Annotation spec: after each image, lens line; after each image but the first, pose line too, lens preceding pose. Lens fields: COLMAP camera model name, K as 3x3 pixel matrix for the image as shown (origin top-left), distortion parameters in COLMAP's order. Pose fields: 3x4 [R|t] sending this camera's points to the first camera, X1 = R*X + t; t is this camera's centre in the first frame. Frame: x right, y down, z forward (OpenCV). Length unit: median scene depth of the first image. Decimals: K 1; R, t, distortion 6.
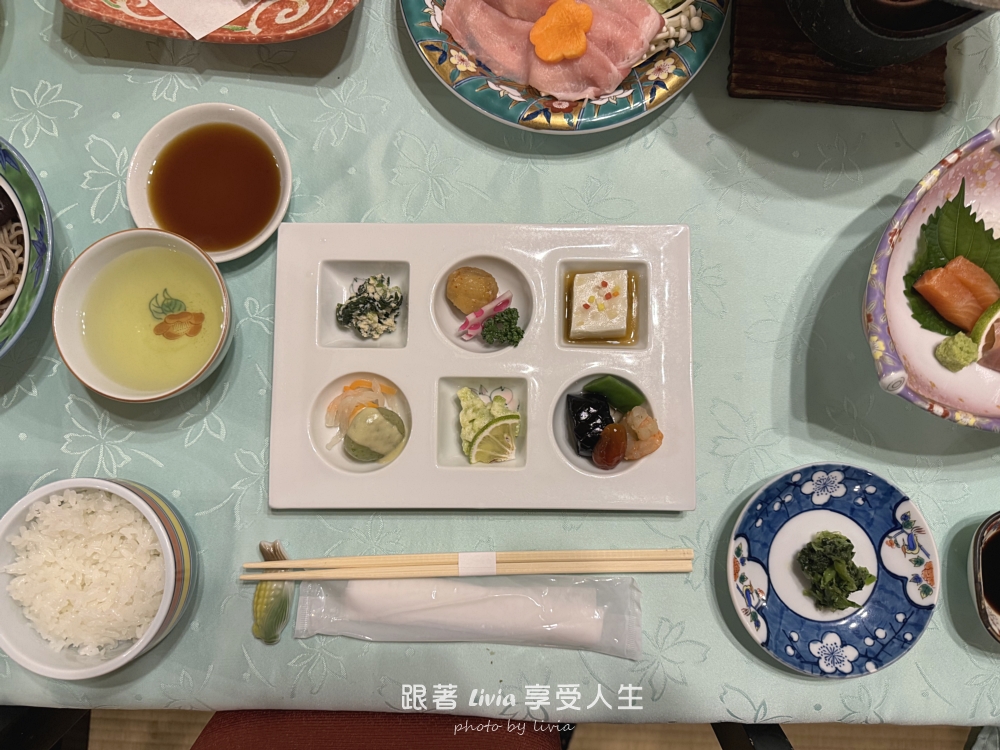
lens RADIAL K [[737.6, 0, 500.7], [0, 737.6, 375.6], [0, 0, 1]] dist [-0.035166, -0.000543]
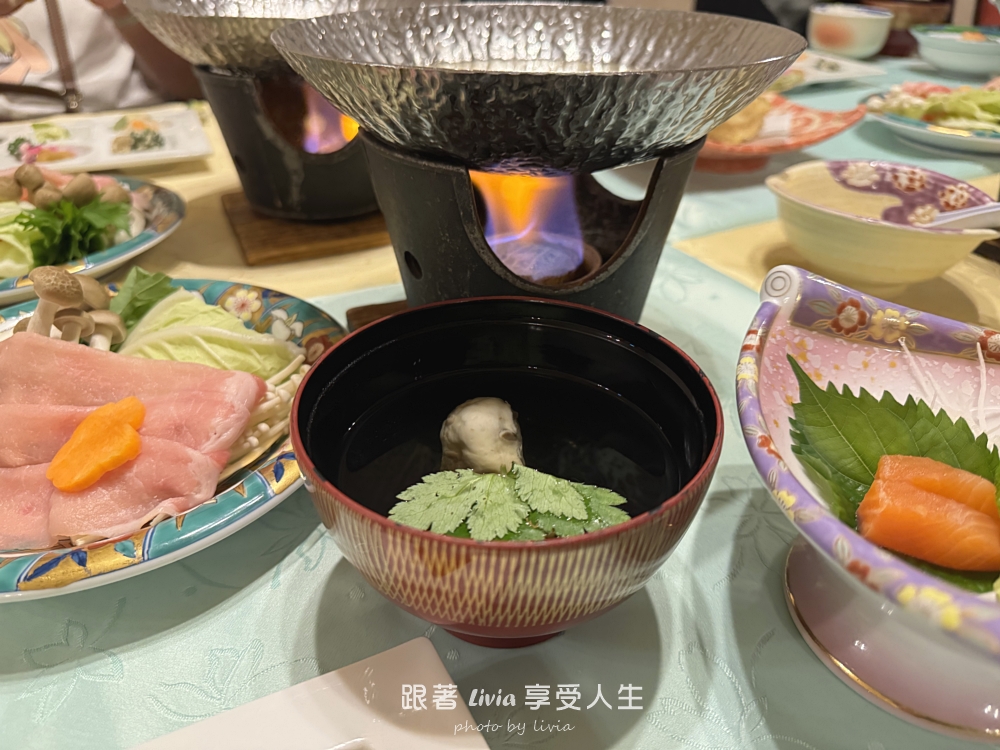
lens RADIAL K [[737.6, 0, 499.0], [0, 737.6, 375.3], [0, 0, 1]] dist [-0.035166, -0.000543]
pose [[0.889661, -0.257331, 0.377207, 0.165915], [0.454060, 0.585940, -0.671195, 0.038720], [-0.048301, 0.768411, 0.638132, 0.573870]]
